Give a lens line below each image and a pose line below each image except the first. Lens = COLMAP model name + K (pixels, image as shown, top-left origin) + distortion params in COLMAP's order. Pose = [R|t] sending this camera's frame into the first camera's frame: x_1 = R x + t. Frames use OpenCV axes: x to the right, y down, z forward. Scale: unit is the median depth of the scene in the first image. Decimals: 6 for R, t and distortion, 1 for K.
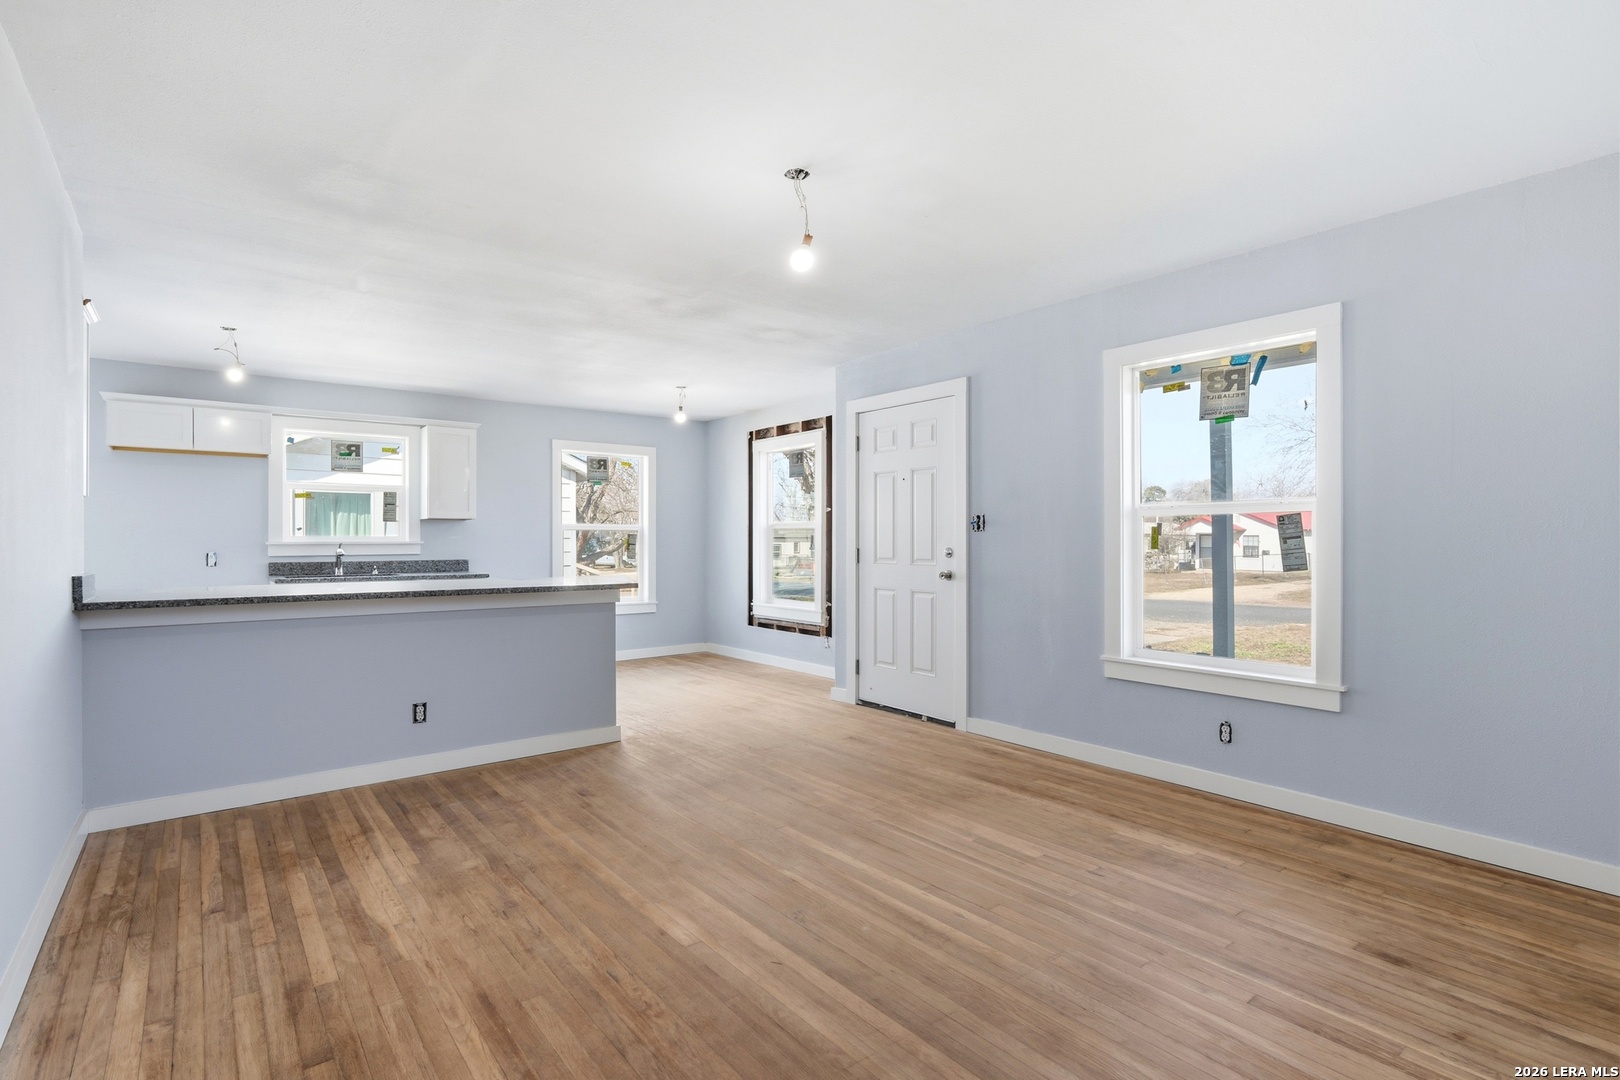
lens RADIAL K [[787.8, 0, 810.0], [0, 787.8, 540.0], [0, 0, 1]] dist [-0.002201, 0.000835]
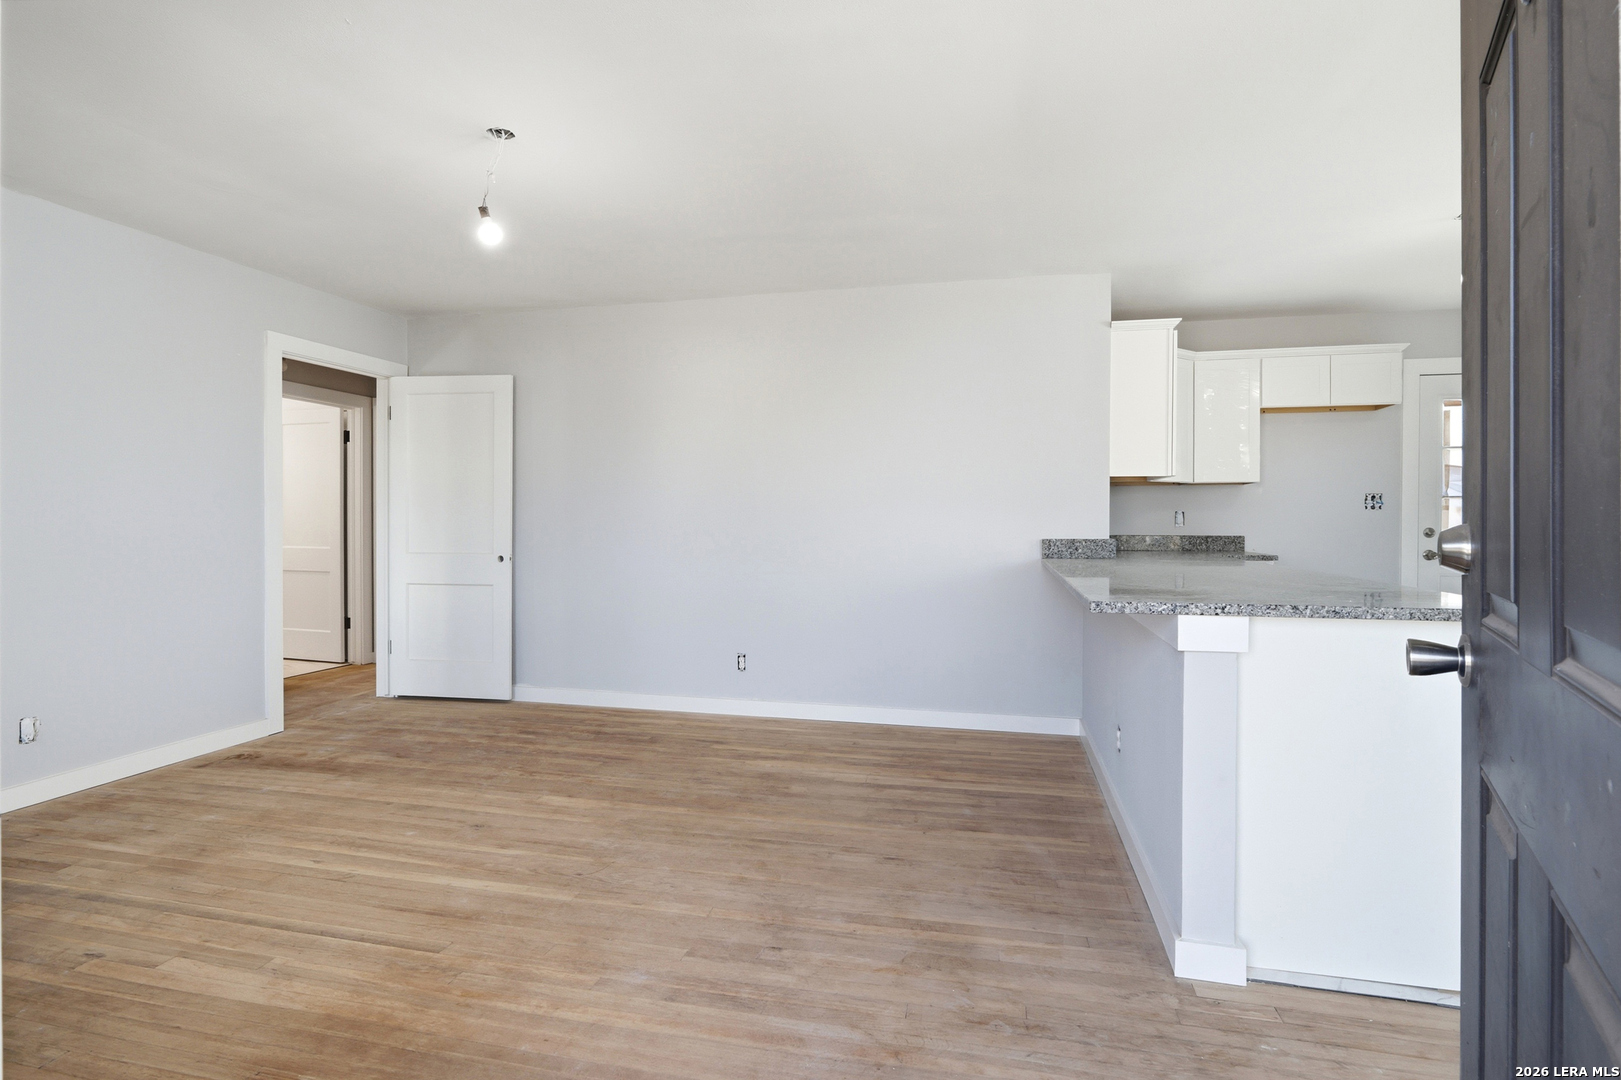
lens RADIAL K [[788.3, 0, 810.5], [0, 788.3, 540.0], [0, 0, 1]] dist [-0.002201, 0.000835]
pose [[-0.781725, 0.015907, -0.623420, 0.278875], [0.001321, 0.999715, 0.023852, 0.014113], [0.623622, 0.017822, -0.781523, 1.921998]]
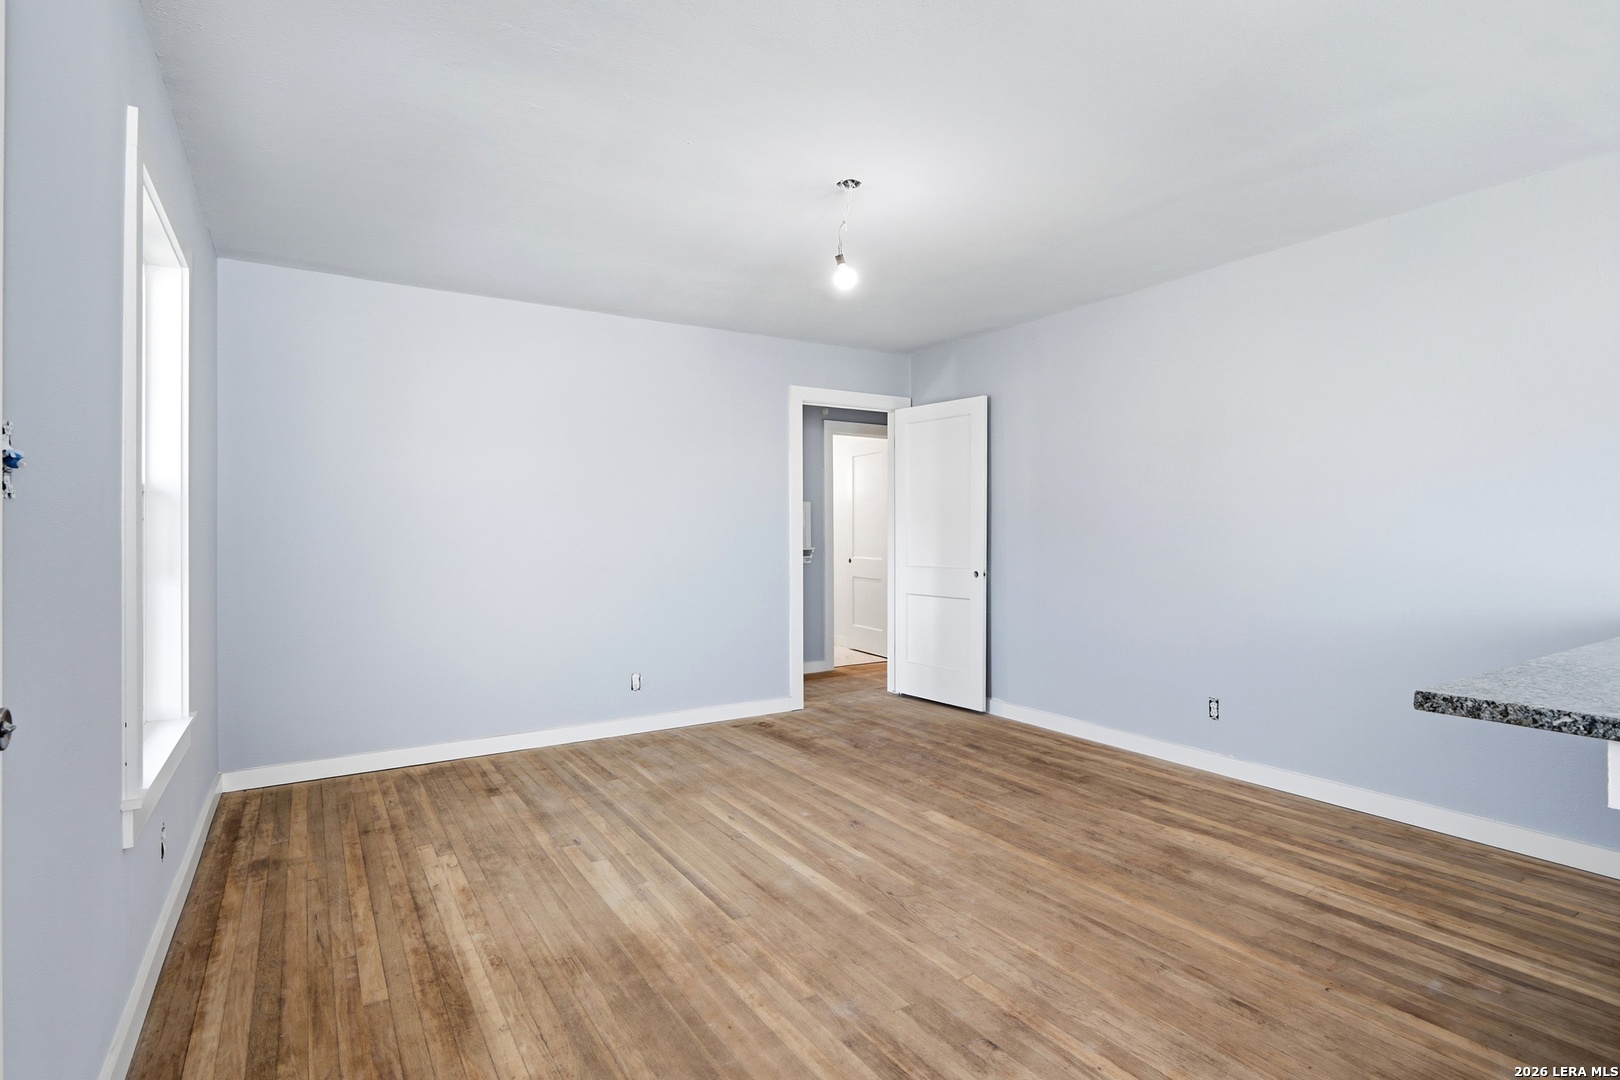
lens RADIAL K [[796.4, 0, 816.5], [0, 796.4, 543.4], [0, 0, 1]] dist [-0.005272, 0.000804]
pose [[-0.995857, 0.004787, 0.090804, -0.065056], [0.005959, 0.999902, 0.012636, 0.001350], [-0.090734, 0.013125, -0.995789, 1.976678]]
